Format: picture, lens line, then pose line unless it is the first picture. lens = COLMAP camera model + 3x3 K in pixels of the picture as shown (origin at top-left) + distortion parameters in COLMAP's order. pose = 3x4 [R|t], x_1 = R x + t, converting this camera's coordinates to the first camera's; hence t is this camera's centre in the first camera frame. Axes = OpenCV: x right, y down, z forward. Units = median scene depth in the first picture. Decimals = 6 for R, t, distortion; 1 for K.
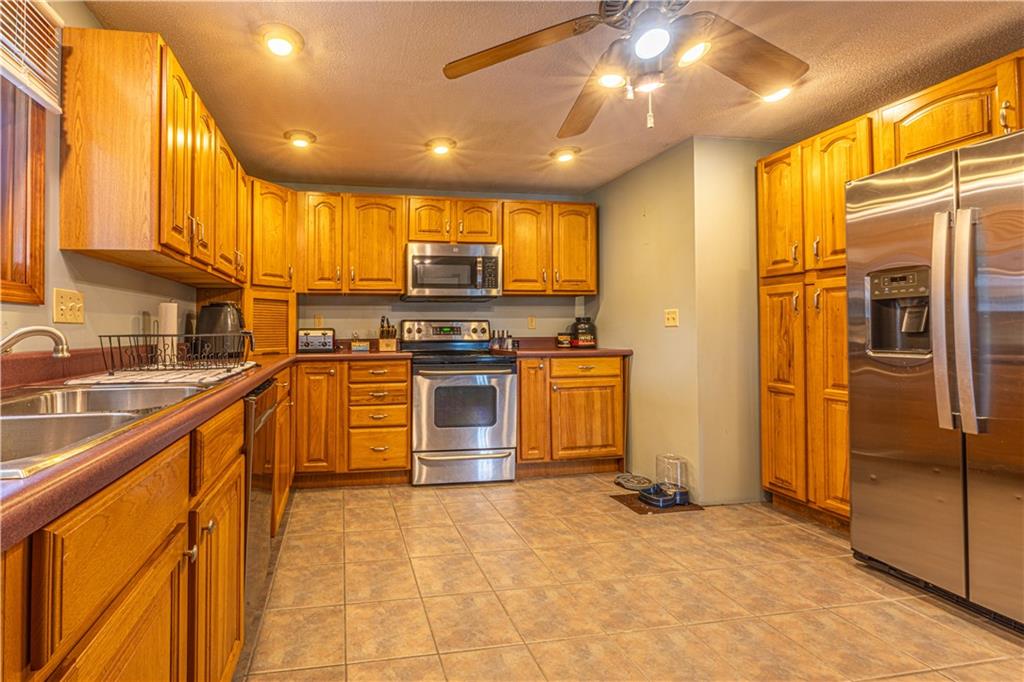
lens RADIAL K [[455.5, 0, 511.5], [0, 455.5, 325.9], [0, 0, 1]] dist [-0.000848, -0.000098]
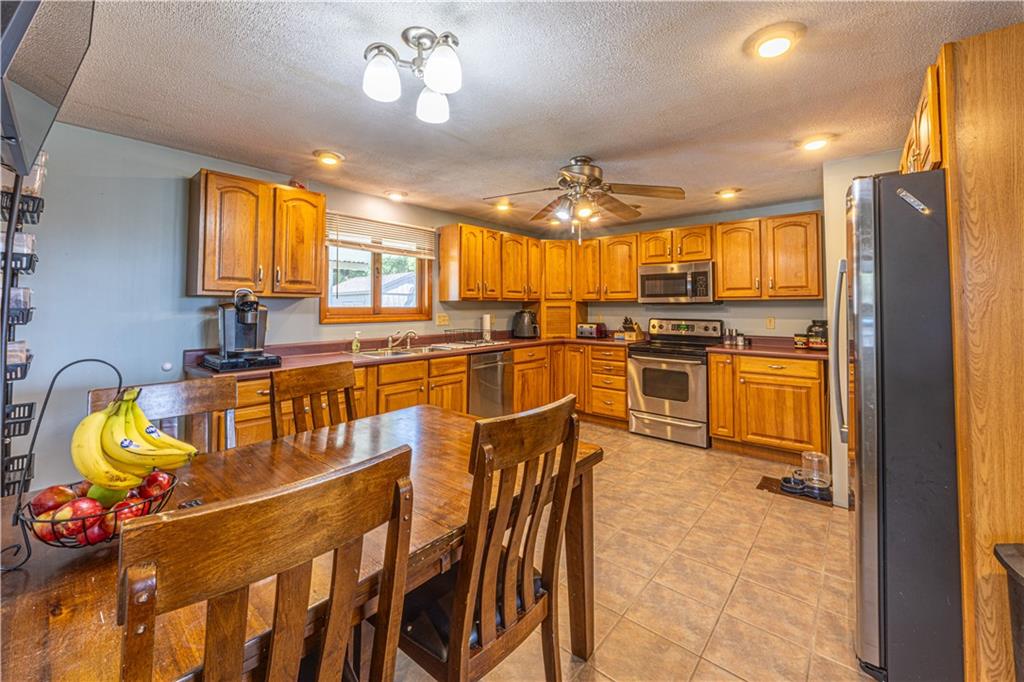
lens RADIAL K [[407.2, 0, 511.9], [0, 407.2, 334.6], [0, 0, 1]] dist [-0.000394, -0.000016]
pose [[0.664323, 0.057682, -0.745216, 0.470260], [-0.013549, 0.997783, 0.065153, -0.045044], [0.747323, -0.033186, 0.663632, -0.151283]]
